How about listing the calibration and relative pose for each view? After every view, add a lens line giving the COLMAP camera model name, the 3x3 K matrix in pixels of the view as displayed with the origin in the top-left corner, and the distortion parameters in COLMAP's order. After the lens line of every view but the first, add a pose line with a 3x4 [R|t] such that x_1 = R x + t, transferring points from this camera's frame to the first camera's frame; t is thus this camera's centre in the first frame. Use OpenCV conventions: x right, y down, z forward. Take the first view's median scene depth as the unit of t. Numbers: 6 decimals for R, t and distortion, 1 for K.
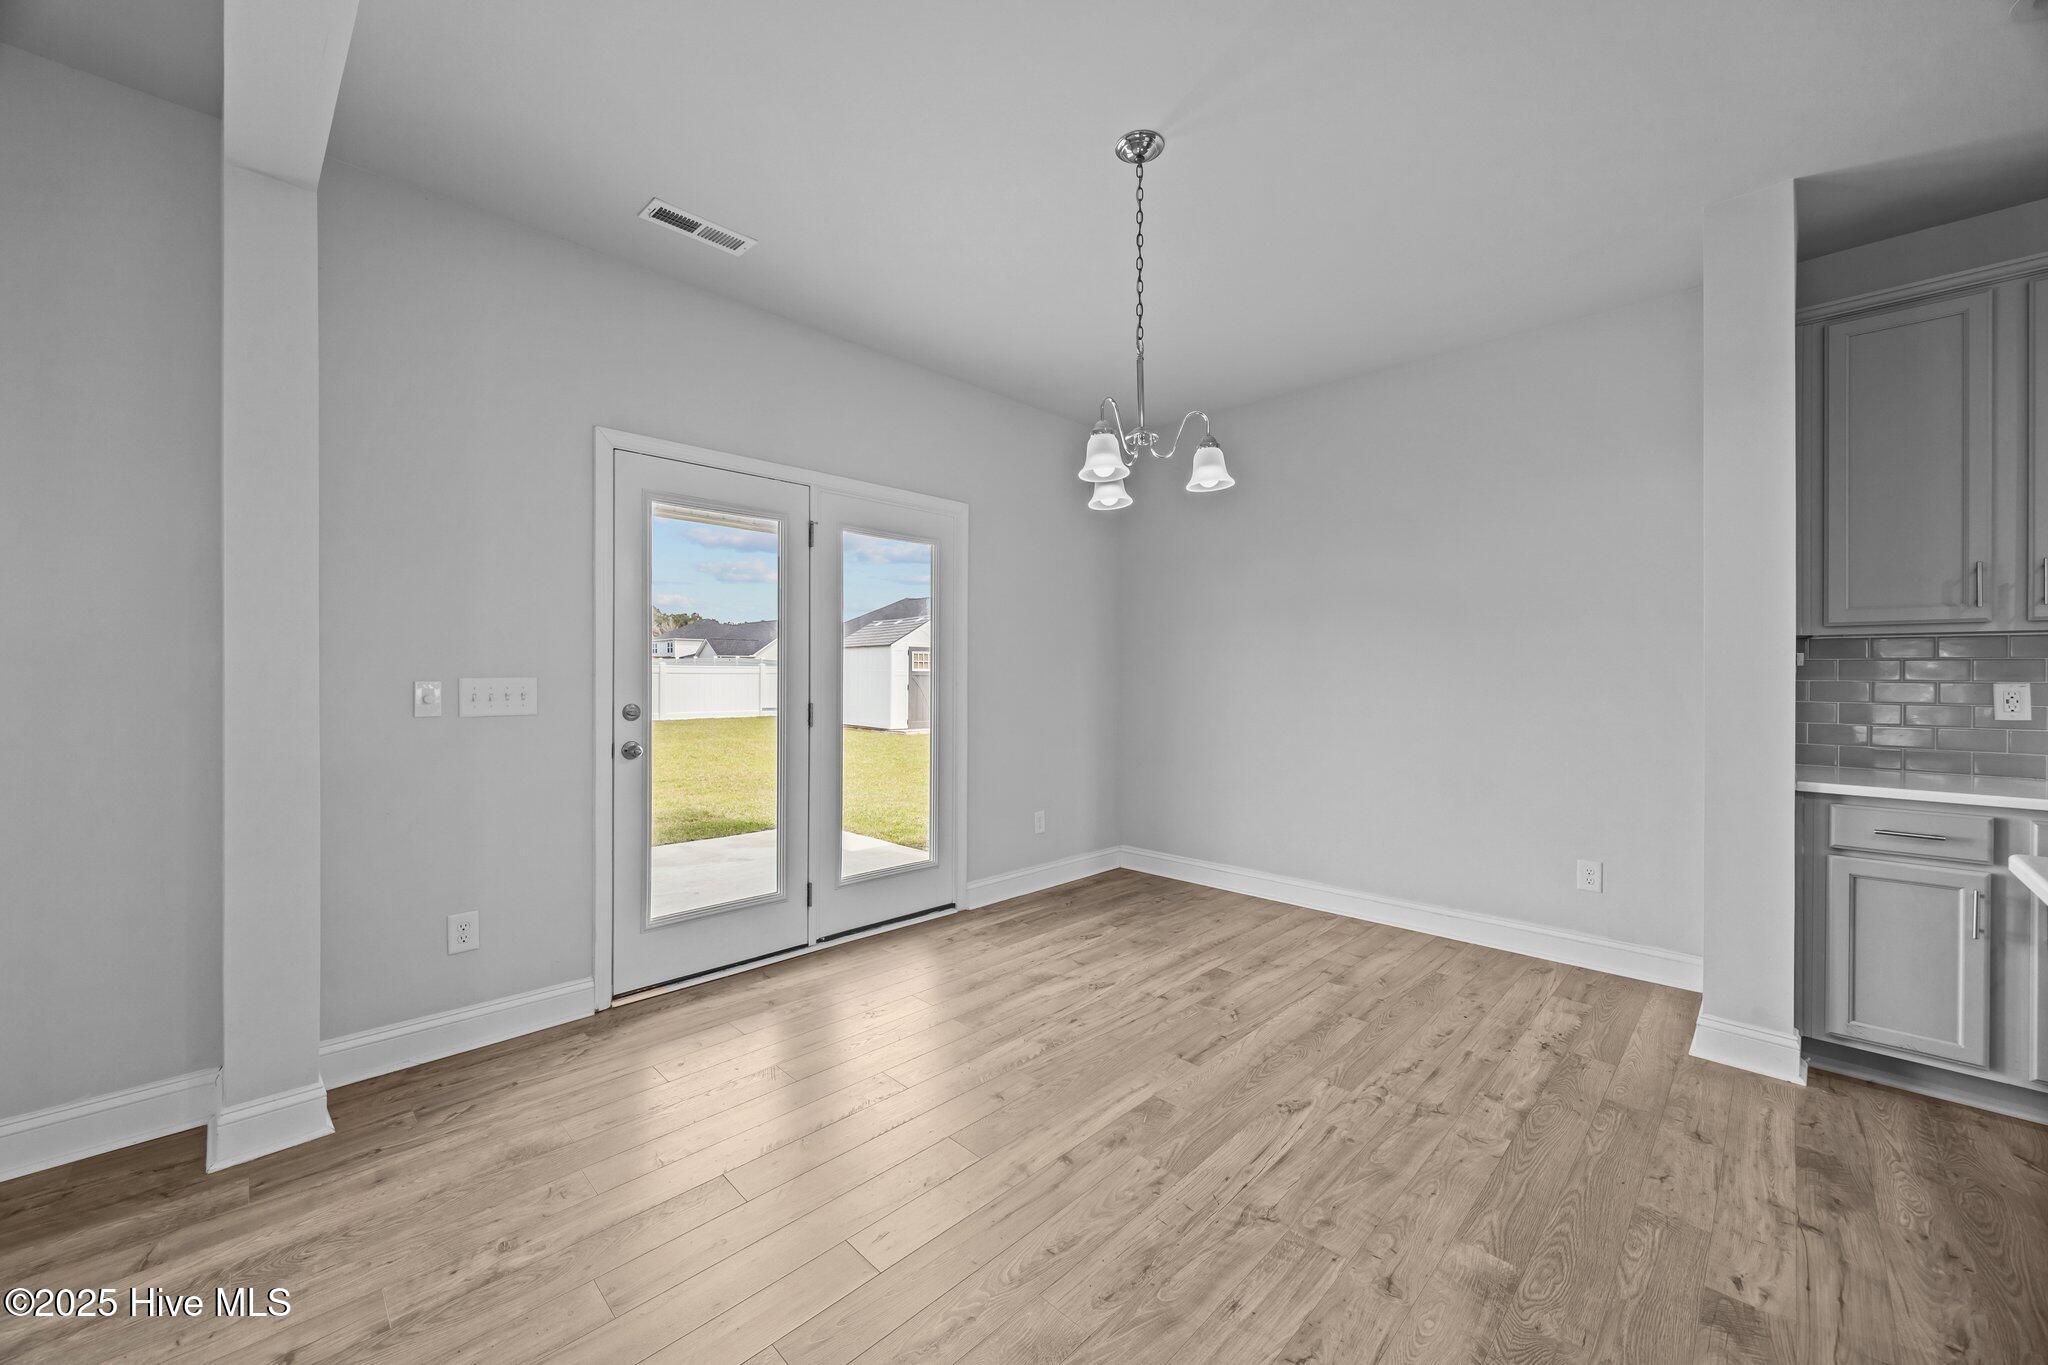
lens RADIAL K [[789.1, 0, 1042.0], [0, 789.1, 696.2], [0, 0, 1]] dist [0.003159, -0.000187]
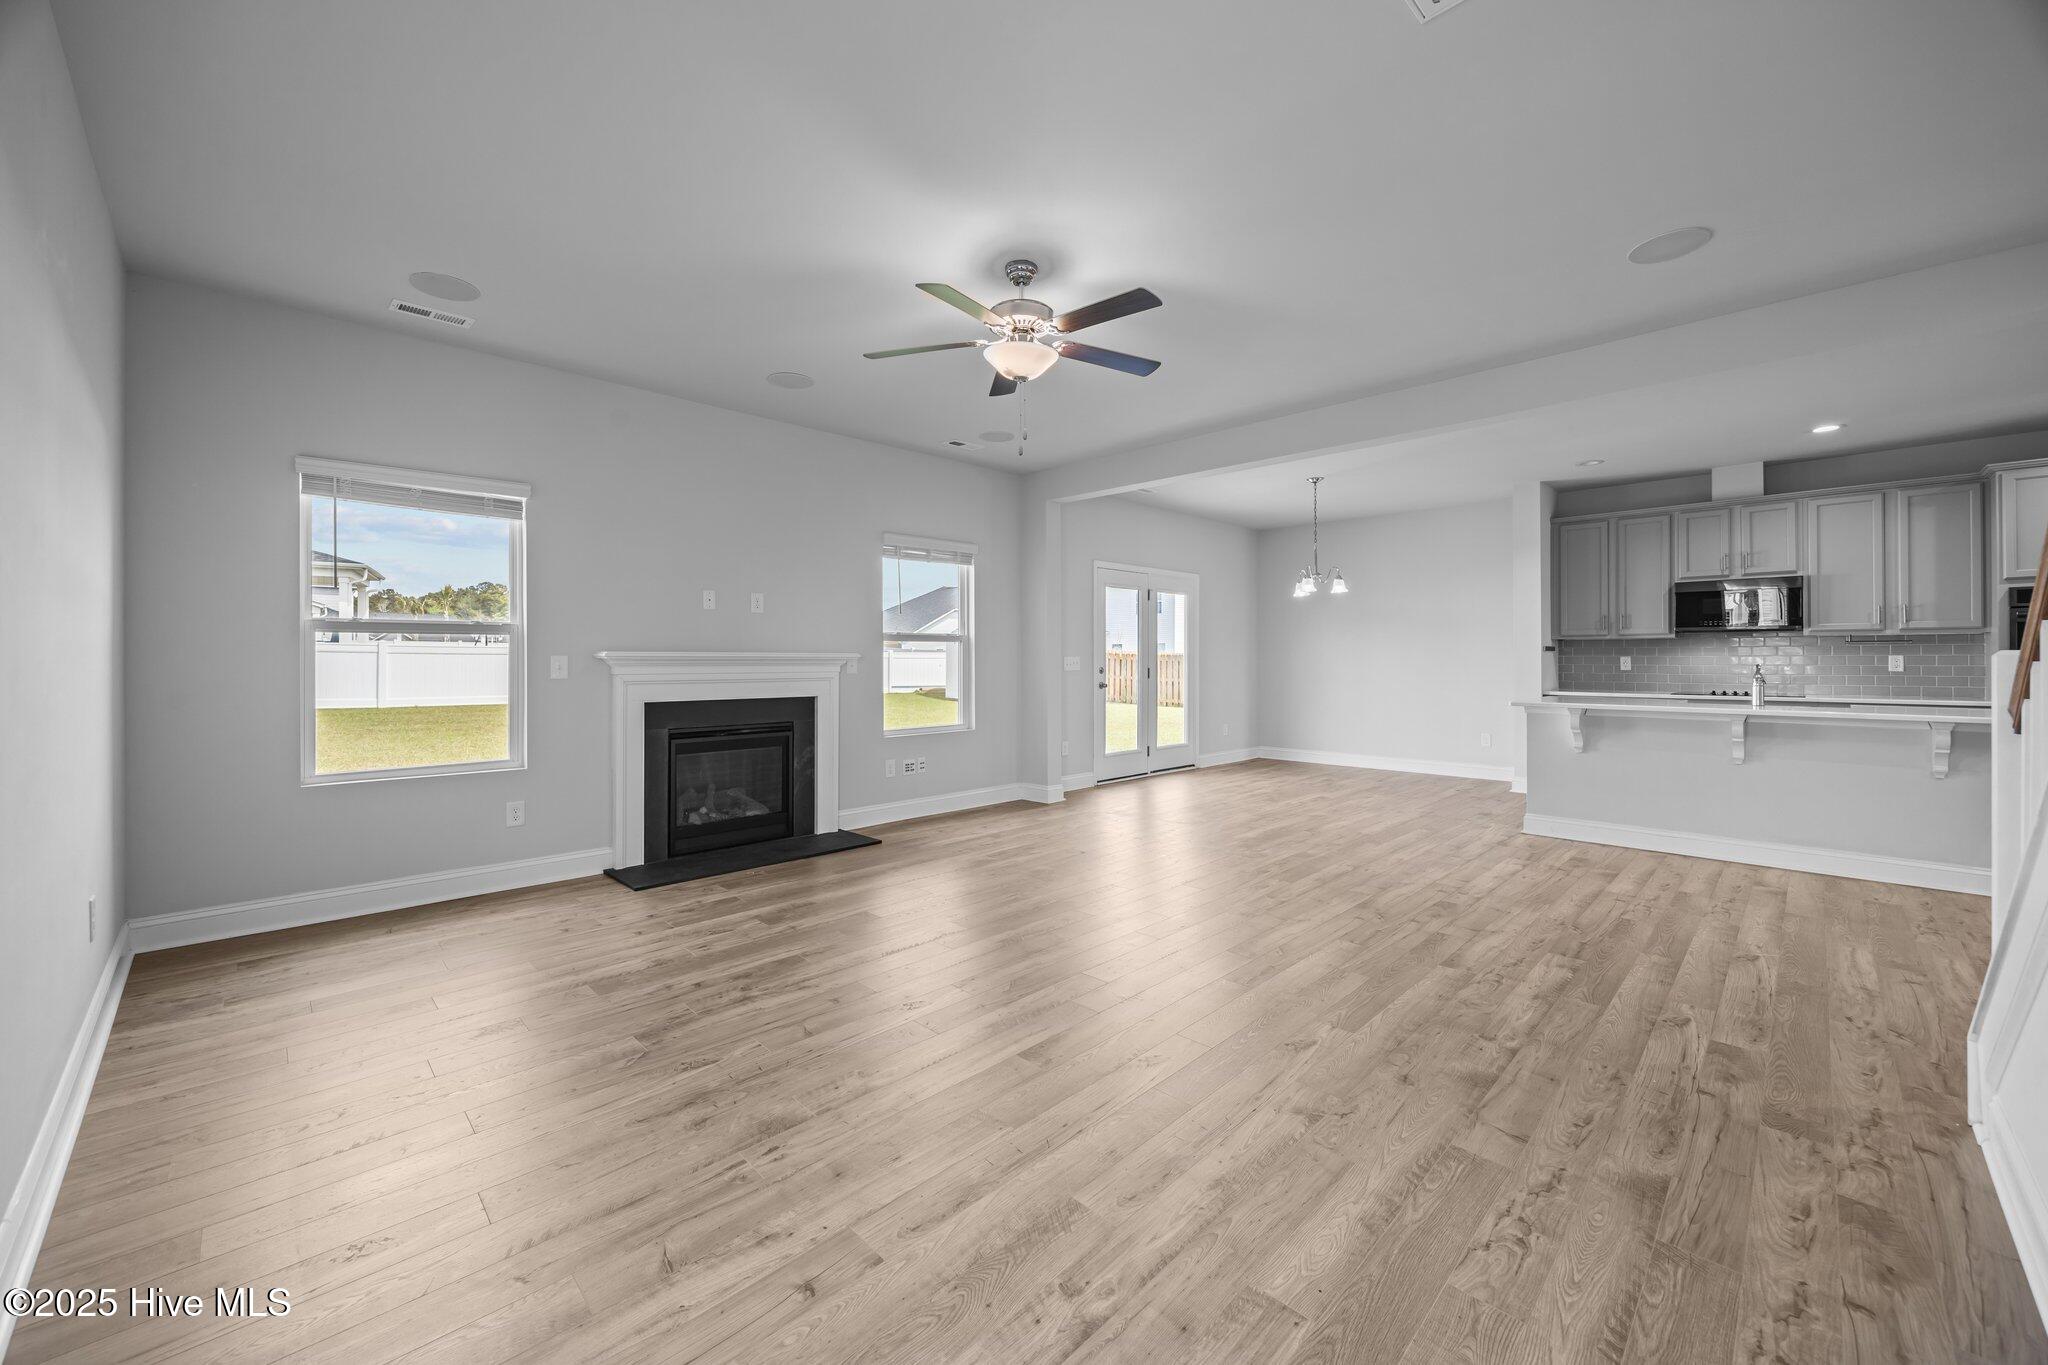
lens RADIAL K [[789.1, 0, 1018.0], [0, 789.1, 661.7], [0, 0, 1]] dist [0.003159, -0.000187]
pose [[0.999267, 0.019894, -0.032717, -0.569063], [-0.019783, 0.999797, 0.003712, -0.012949], [0.032784, -0.003062, 0.999458, -1.248484]]
